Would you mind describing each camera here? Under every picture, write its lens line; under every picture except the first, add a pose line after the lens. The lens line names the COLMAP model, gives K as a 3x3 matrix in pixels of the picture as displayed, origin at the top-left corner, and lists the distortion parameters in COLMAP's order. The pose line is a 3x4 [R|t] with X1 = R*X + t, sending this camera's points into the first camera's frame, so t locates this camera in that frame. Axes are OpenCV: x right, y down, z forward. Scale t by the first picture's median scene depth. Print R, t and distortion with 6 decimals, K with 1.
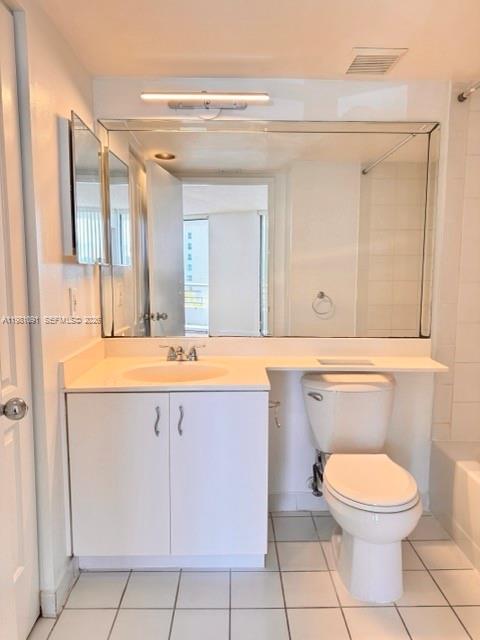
lens RADIAL K [[447.6, 0, 241.8], [0, 447.6, 323.5], [0, 0, 1]] dist [-0.004030, -0.004552]
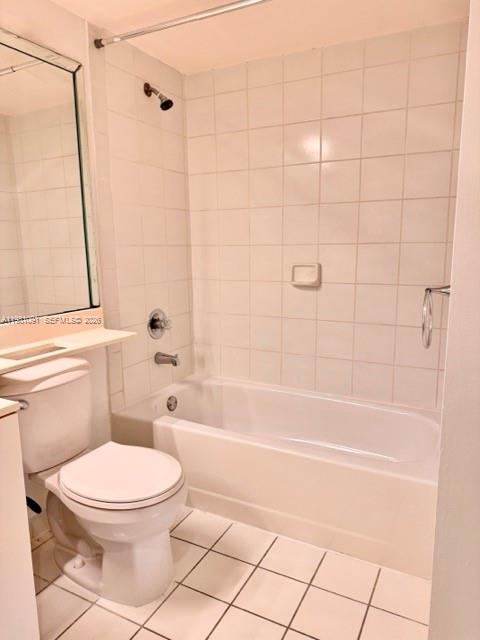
lens RADIAL K [[447.6, 0, 241.8], [0, 447.6, 323.5], [0, 0, 1]] dist [-0.004030, -0.004552]
pose [[0.481339, -0.163972, 0.861061, -0.253930], [0.112726, 0.985769, 0.124705, -0.016375], [-0.869256, 0.037039, 0.492973, 0.306634]]
